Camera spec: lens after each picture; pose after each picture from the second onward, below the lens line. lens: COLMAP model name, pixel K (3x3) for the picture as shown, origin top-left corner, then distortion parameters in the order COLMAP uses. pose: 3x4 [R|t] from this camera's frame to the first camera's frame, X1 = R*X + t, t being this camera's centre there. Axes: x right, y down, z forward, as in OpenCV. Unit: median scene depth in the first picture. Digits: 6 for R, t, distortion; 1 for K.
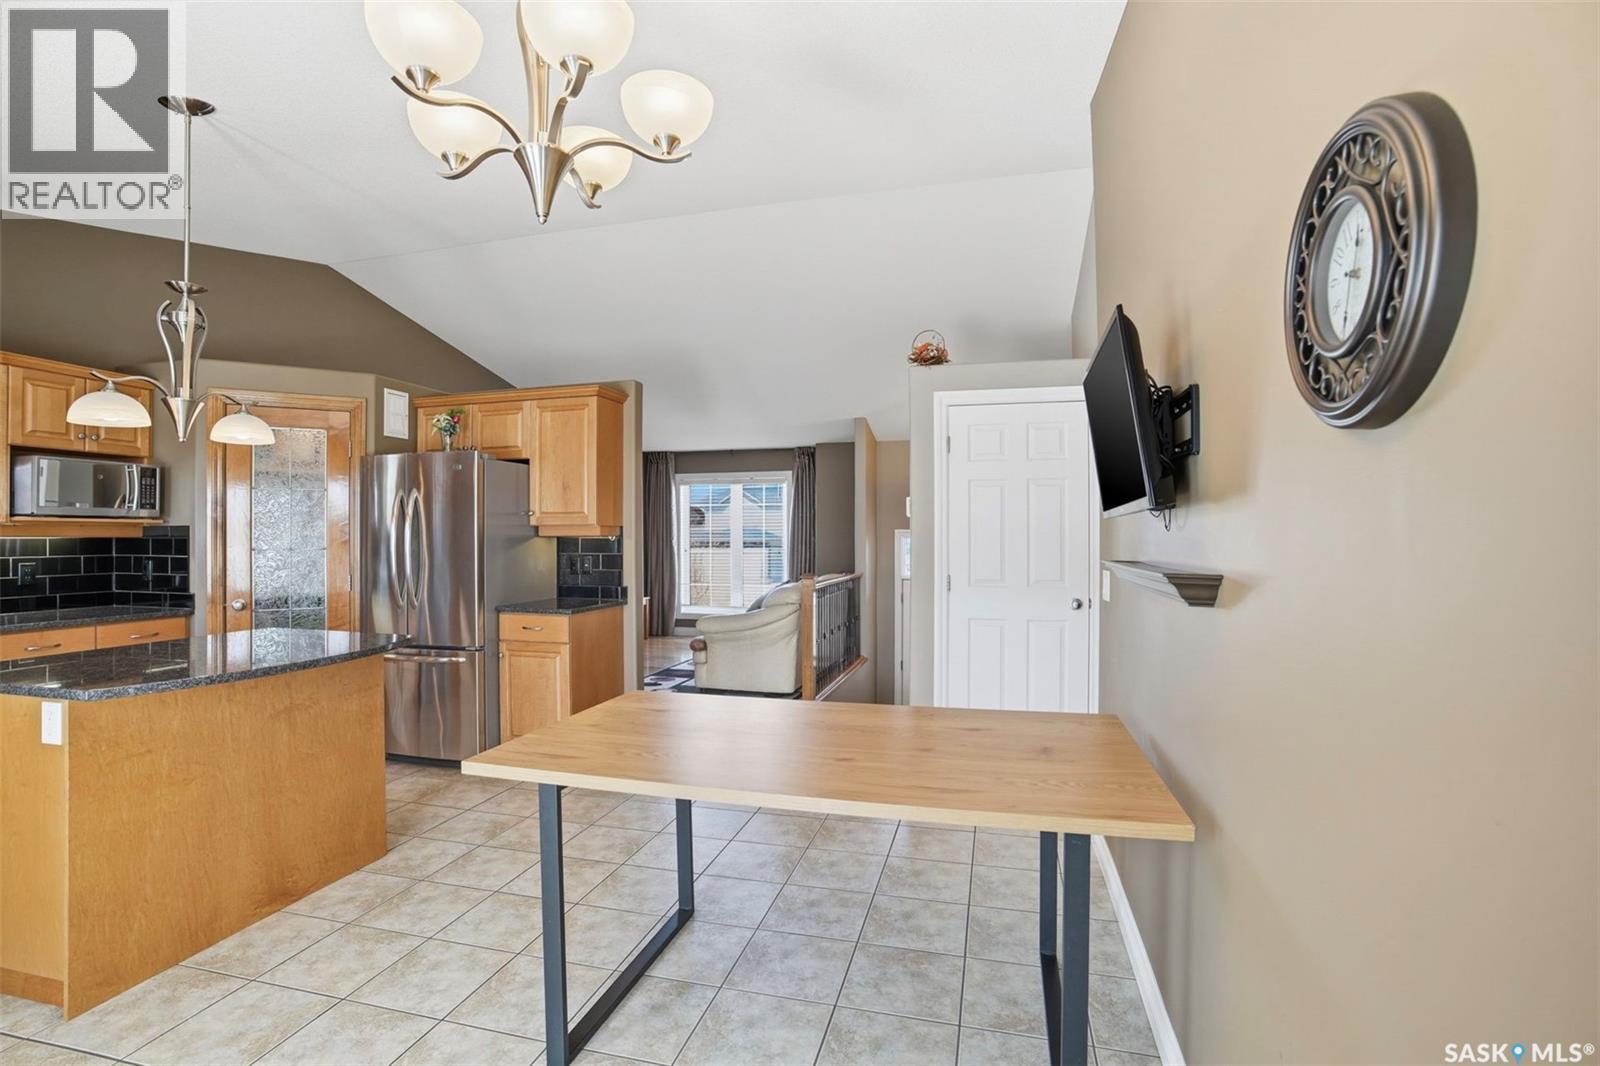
lens RADIAL K [[759.8, 0, 813.5], [0, 759.8, 532.6], [0, 0, 1]] dist [-0.056862, 0.019152]
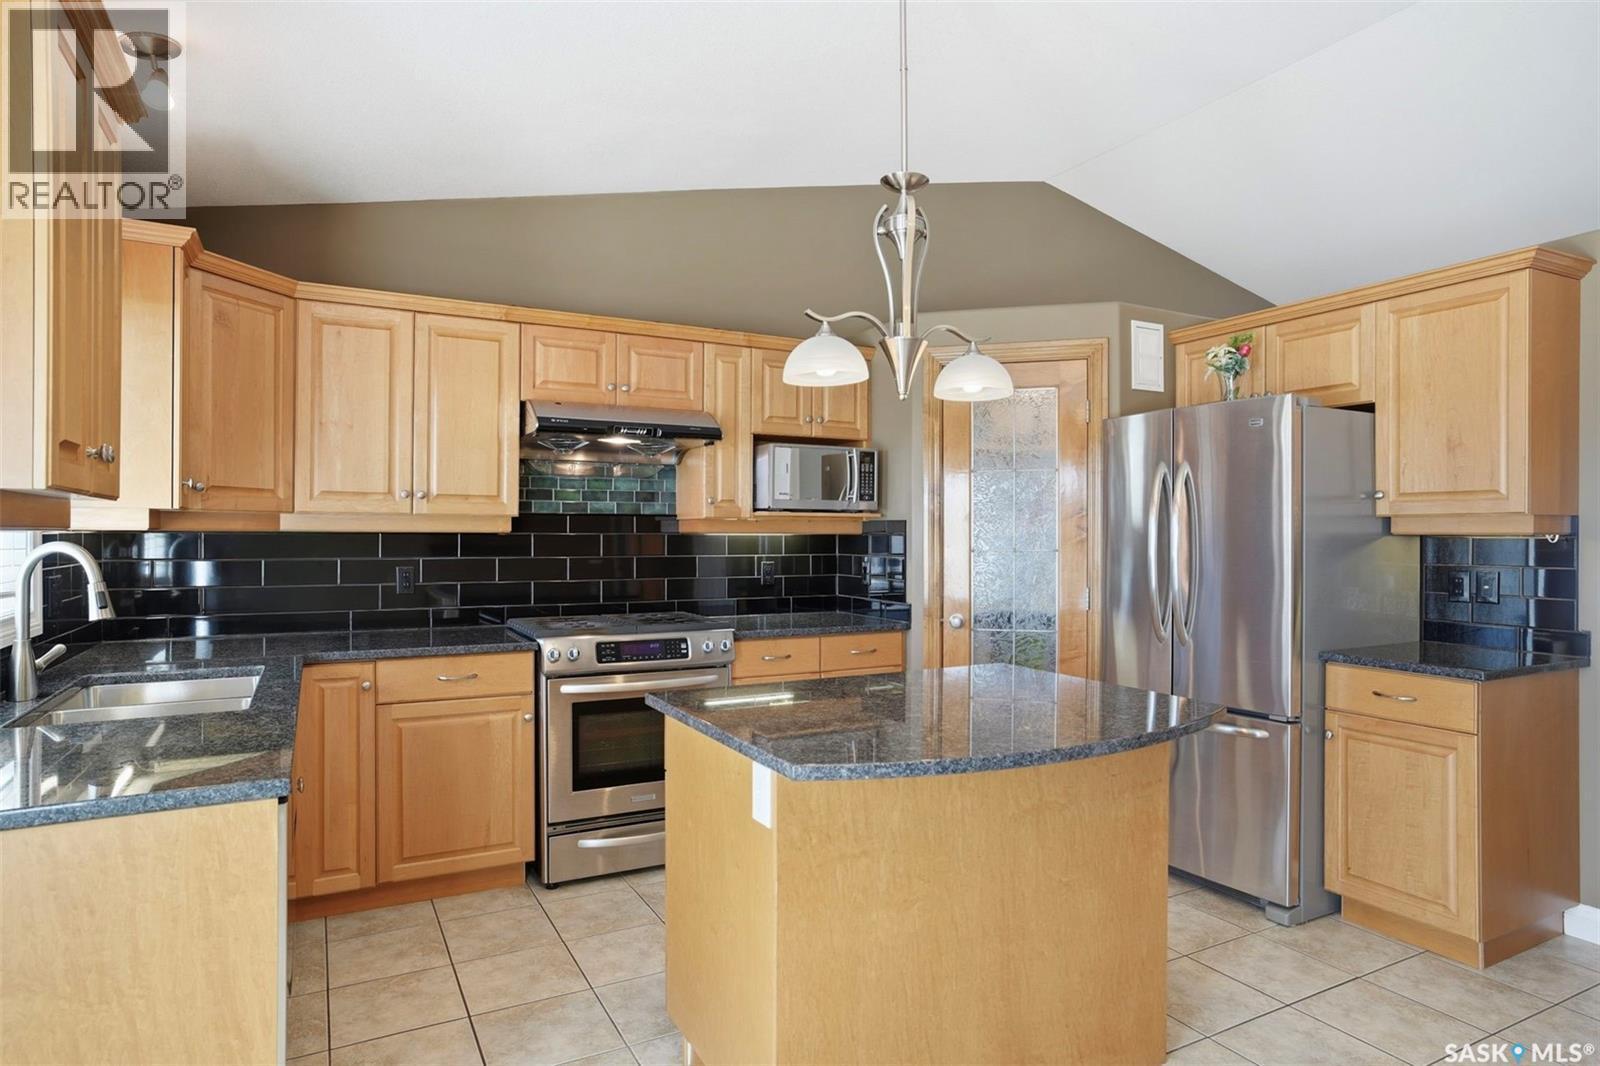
lens RADIAL K [[908.7, 0, 789.0], [0, 908.7, 531.8], [0, 0, 1]] dist [-0.002138, 0.005229]
pose [[0.678949, 0.002314, -0.734182, -0.194105], [0.001560, 0.999988, 0.004595, -0.001397], [0.734184, -0.004266, 0.678937, 0.217847]]
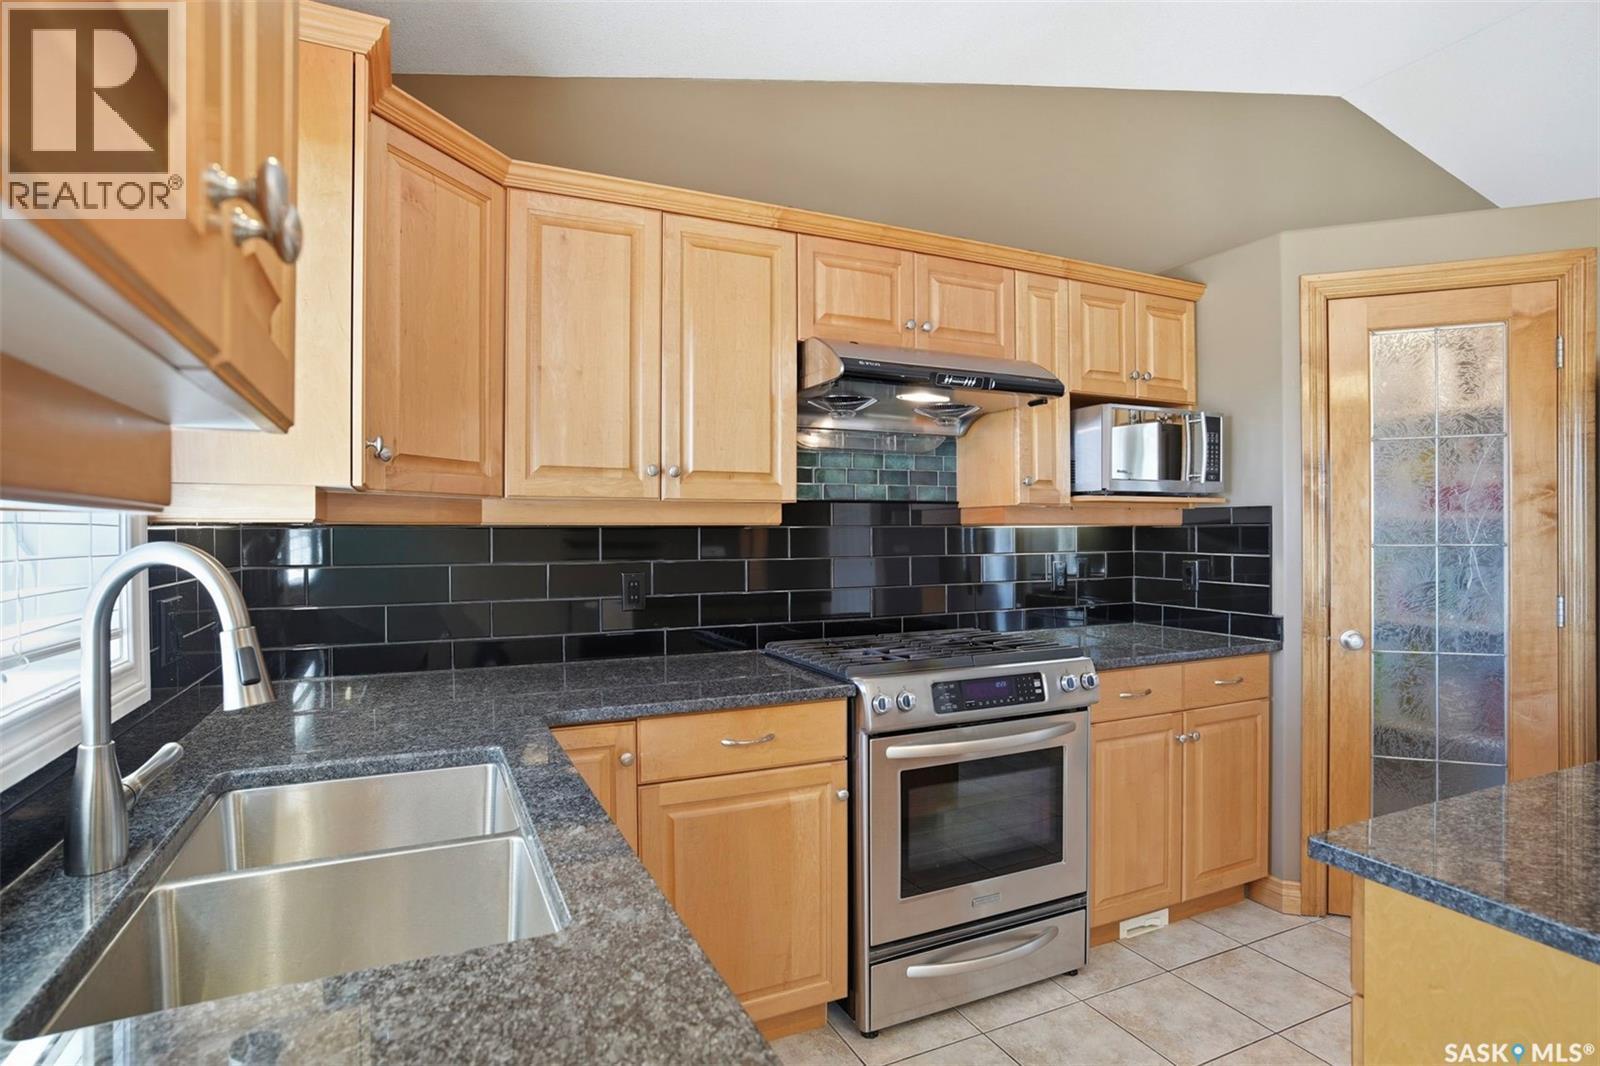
lens RADIAL K [[817.8, 0, 797.8], [0, 817.8, 530.4], [0, 0, 1]] dist [-0.027265, 0.005626]
pose [[0.654397, -0.002001, -0.756149, -0.594960], [0.009204, 0.999943, 0.005320, 0.003741], [0.756095, -0.010441, 0.654378, 0.253302]]
